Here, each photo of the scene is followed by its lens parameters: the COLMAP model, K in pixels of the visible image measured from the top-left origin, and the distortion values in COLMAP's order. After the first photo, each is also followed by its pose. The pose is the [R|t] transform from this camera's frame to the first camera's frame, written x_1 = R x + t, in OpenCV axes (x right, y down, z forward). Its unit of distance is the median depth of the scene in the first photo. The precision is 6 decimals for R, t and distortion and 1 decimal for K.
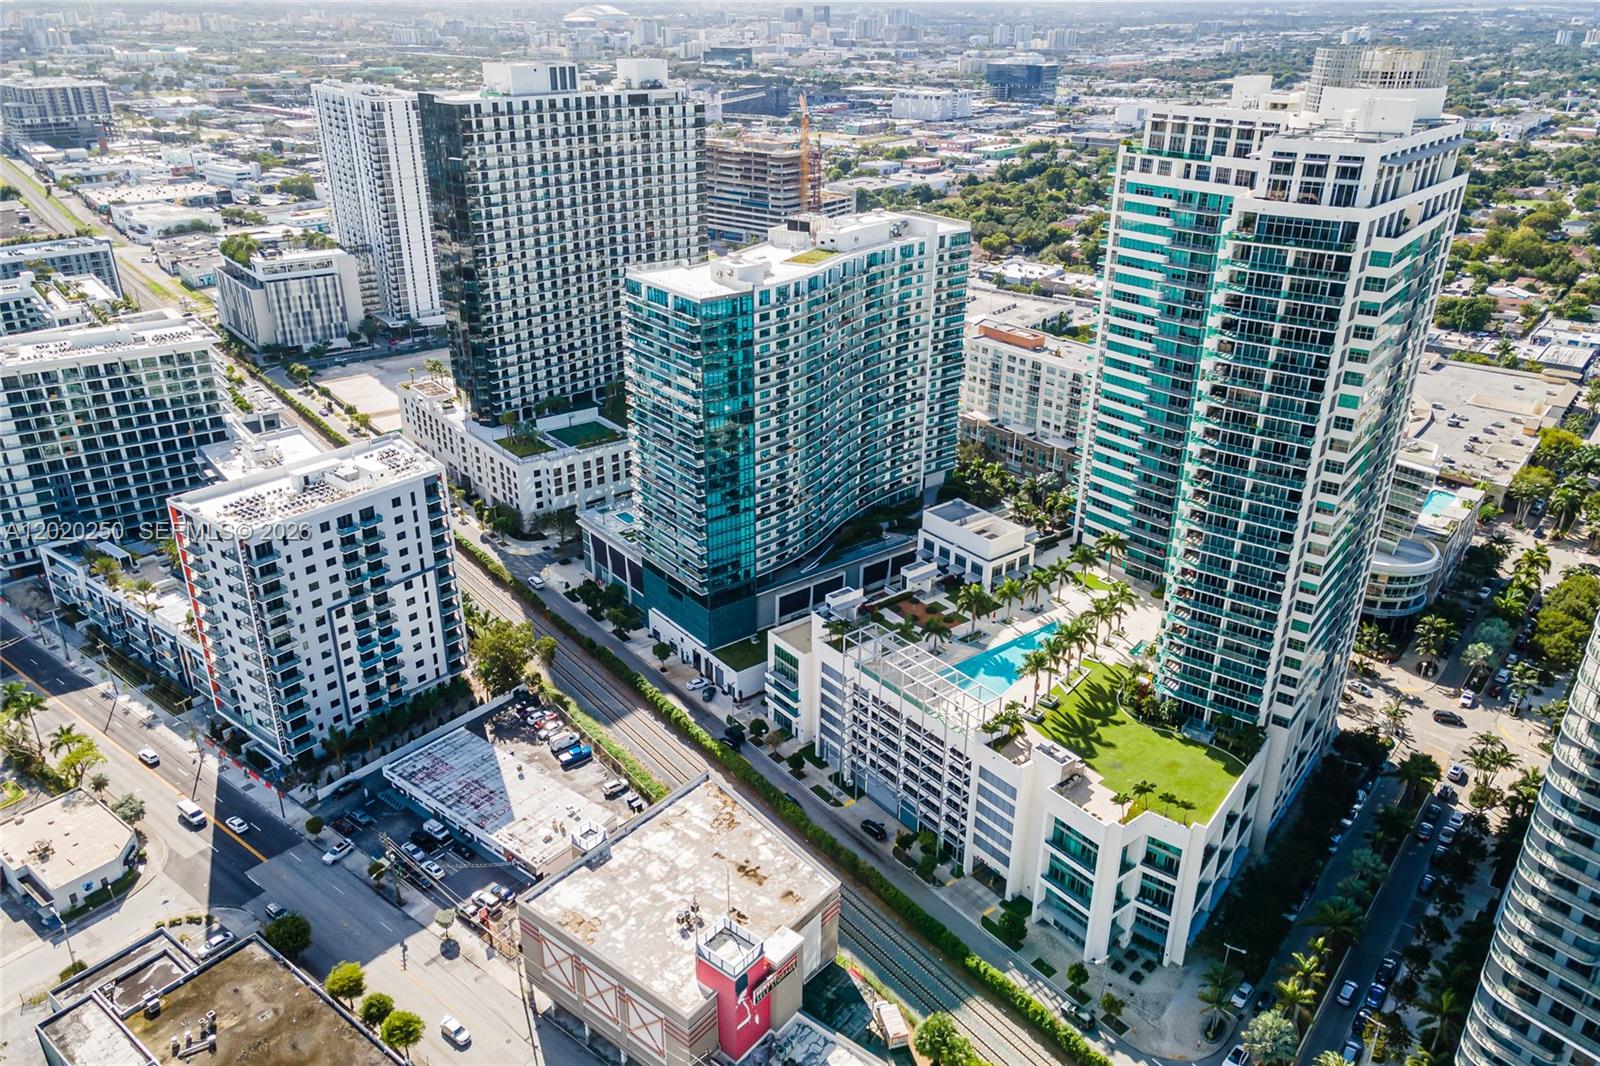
lens RADIAL K [[1162.3, 0, 800.0], [0, 1162.3, 533.0], [0, 0, 1]] dist [0.036638, 0.004529]
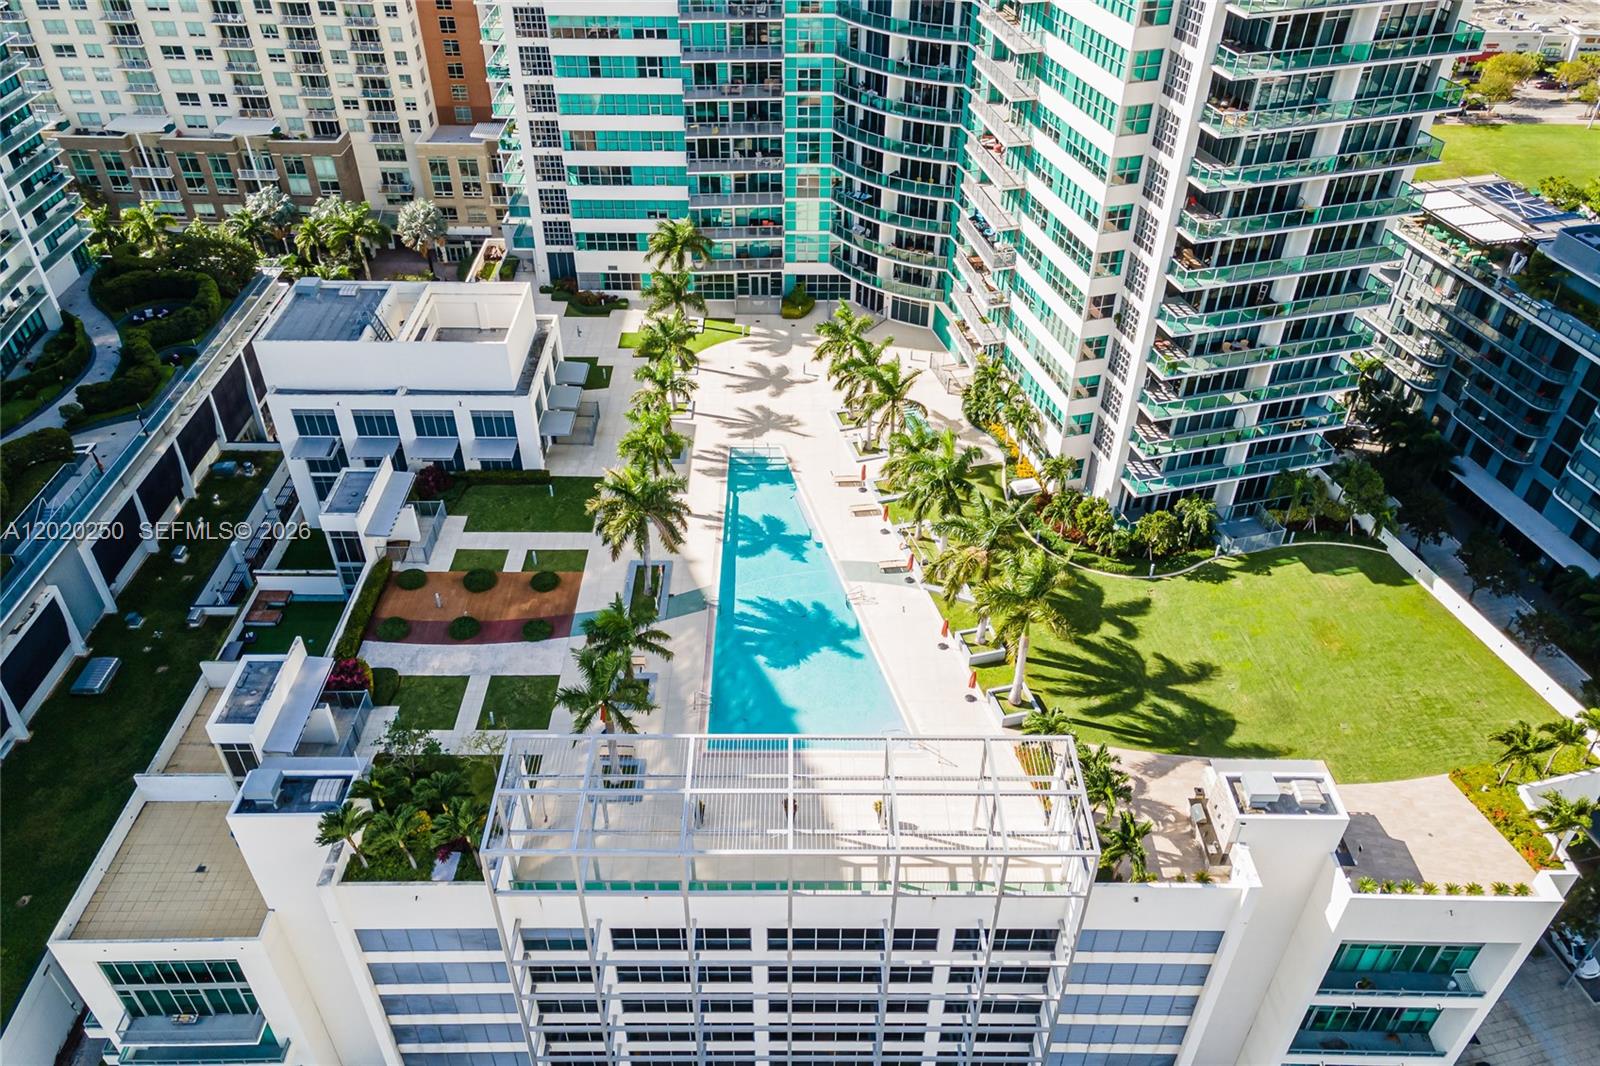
lens RADIAL K [[1162.3, 0, 800.0], [0, 1162.3, 533.0], [0, 0, 1]] dist [0.036638, 0.004529]
pose [[0.617127, -0.495835, 0.610985, -0.039875], [0.327178, 0.867870, 0.373840, -0.048291], [-0.715618, -0.030806, 0.697812, 0.622359]]
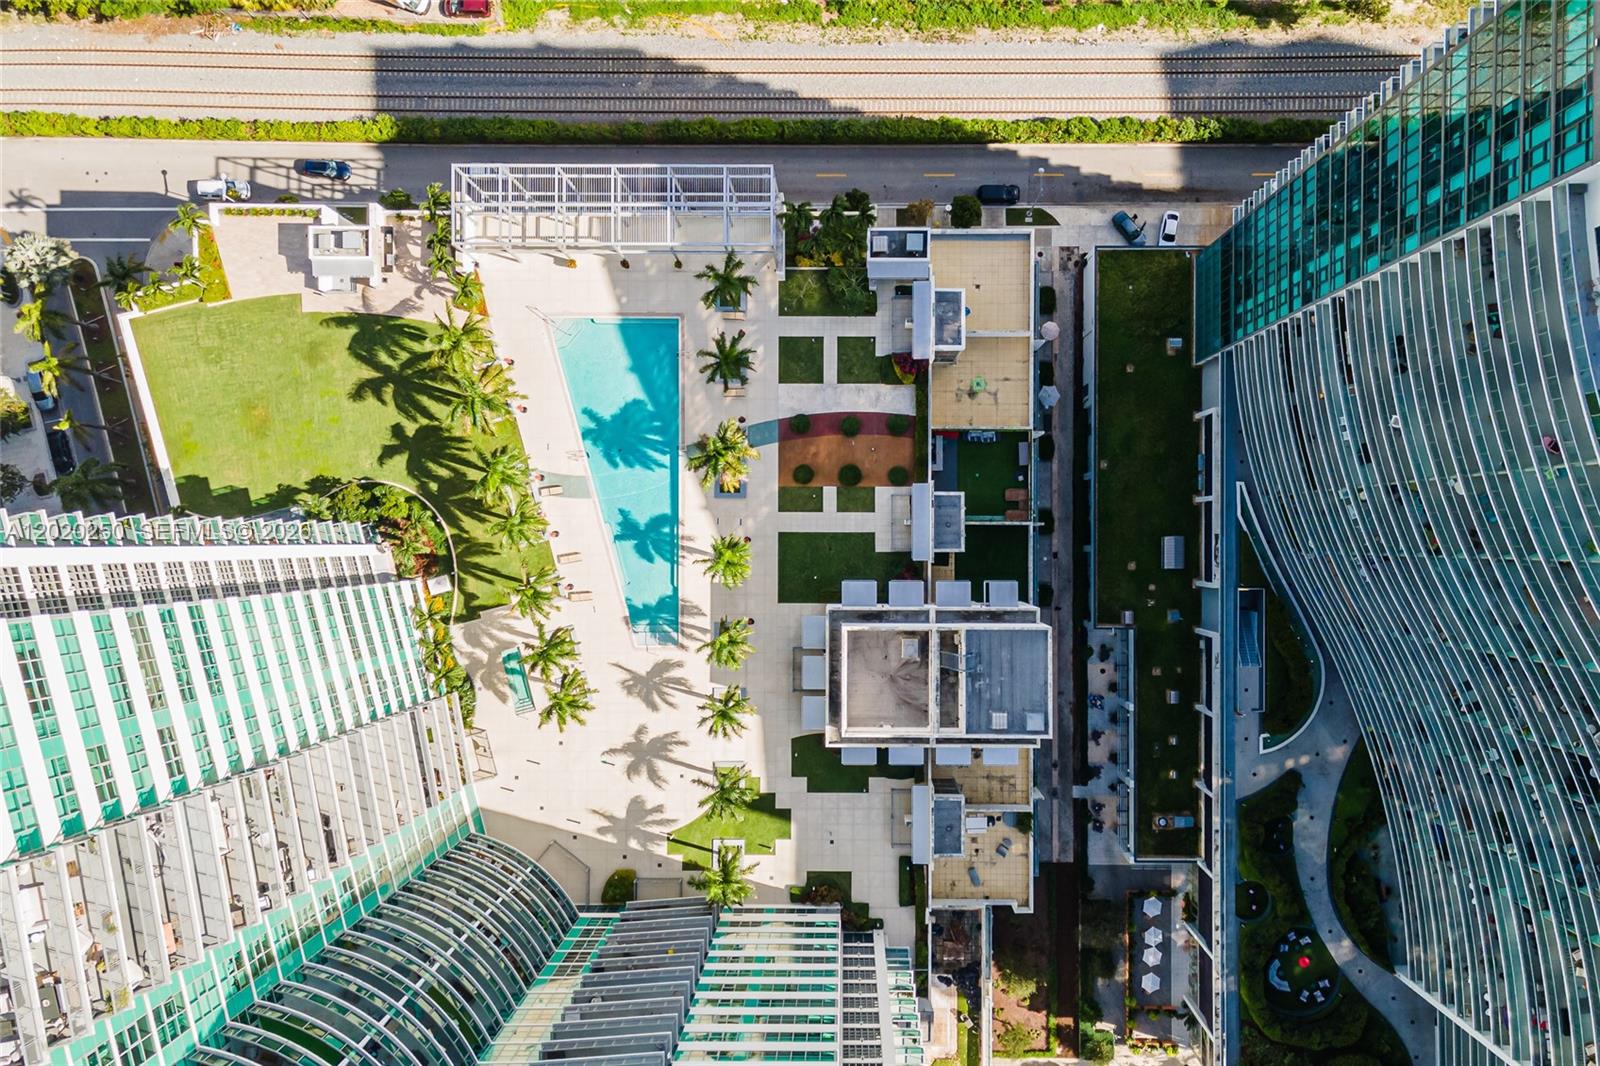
lens RADIAL K [[1162.3, 0, 800.0], [0, 1162.3, 533.0], [0, 0, 1]] dist [0.036638, 0.004529]
pose [[-0.617000, 0.786757, 0.018003, 0.128586], [-0.315472, -0.268231, 0.910236, -0.376178], [0.720963, 0.555937, 0.413698, 0.729956]]
